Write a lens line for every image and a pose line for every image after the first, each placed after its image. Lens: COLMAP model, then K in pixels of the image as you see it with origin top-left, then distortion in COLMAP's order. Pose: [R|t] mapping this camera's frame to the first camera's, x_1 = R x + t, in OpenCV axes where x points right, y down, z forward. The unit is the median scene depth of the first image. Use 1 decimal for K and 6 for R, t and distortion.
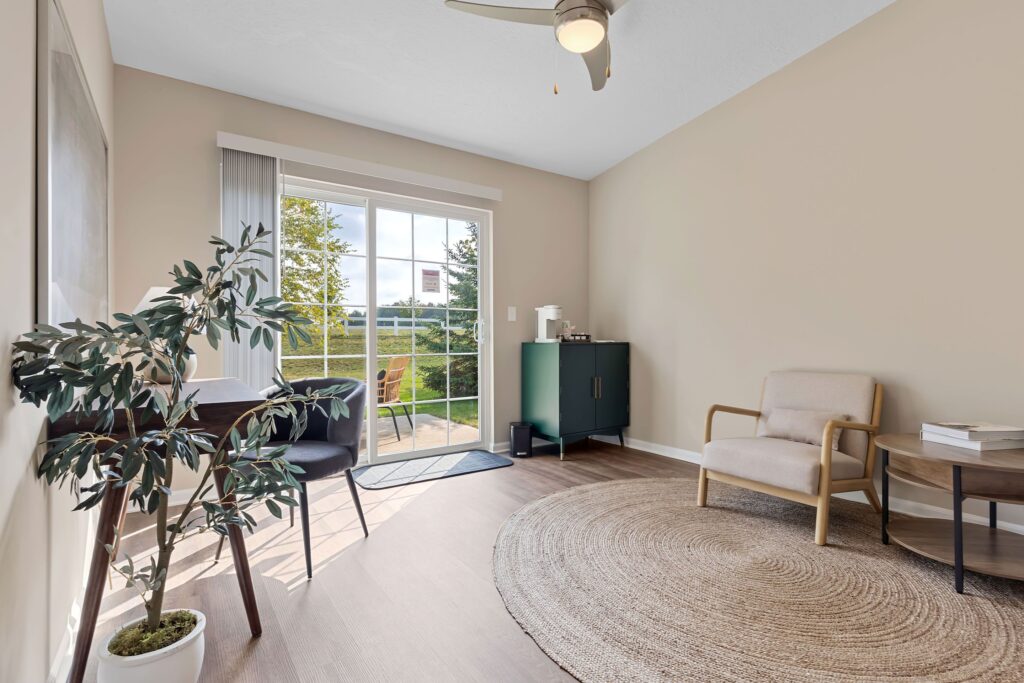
lens RADIAL K [[453.4, 0, 512.0], [0, 453.4, 341.5], [0, 0, 1]] dist [0.000795, 0.000322]
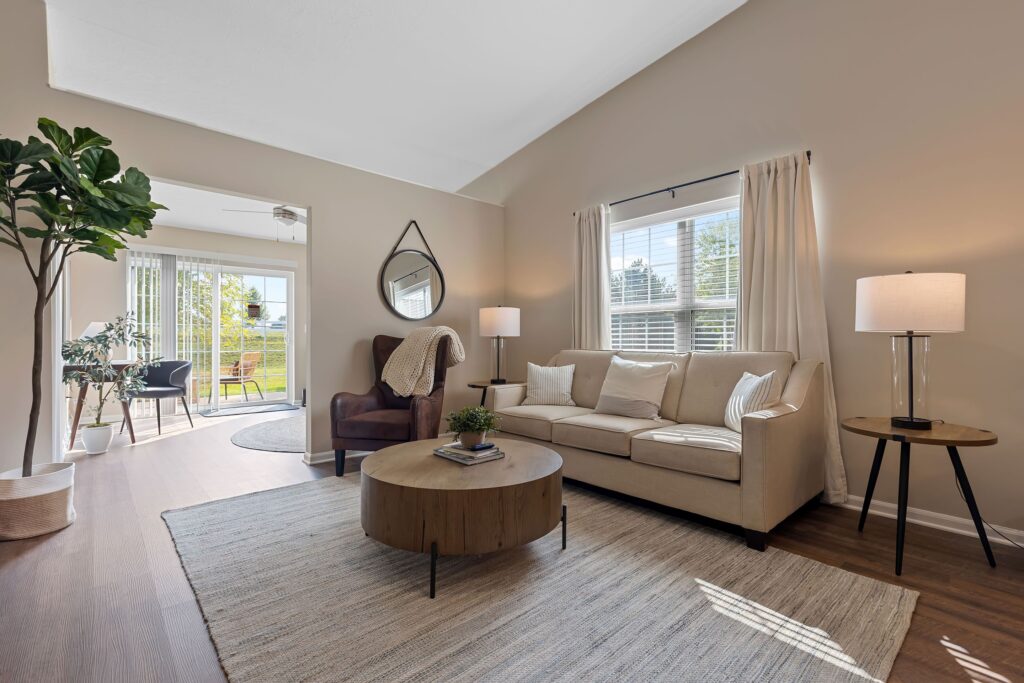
lens RADIAL K [[453.4, 0, 512.0], [0, 453.4, 341.5], [0, 0, 1]] dist [0.000795, 0.000322]
pose [[0.995316, 0.005374, 0.096522, 1.956702], [-0.005113, 0.999983, -0.002951, -0.031731], [-0.096536, 0.002444, 0.995326, -2.669512]]
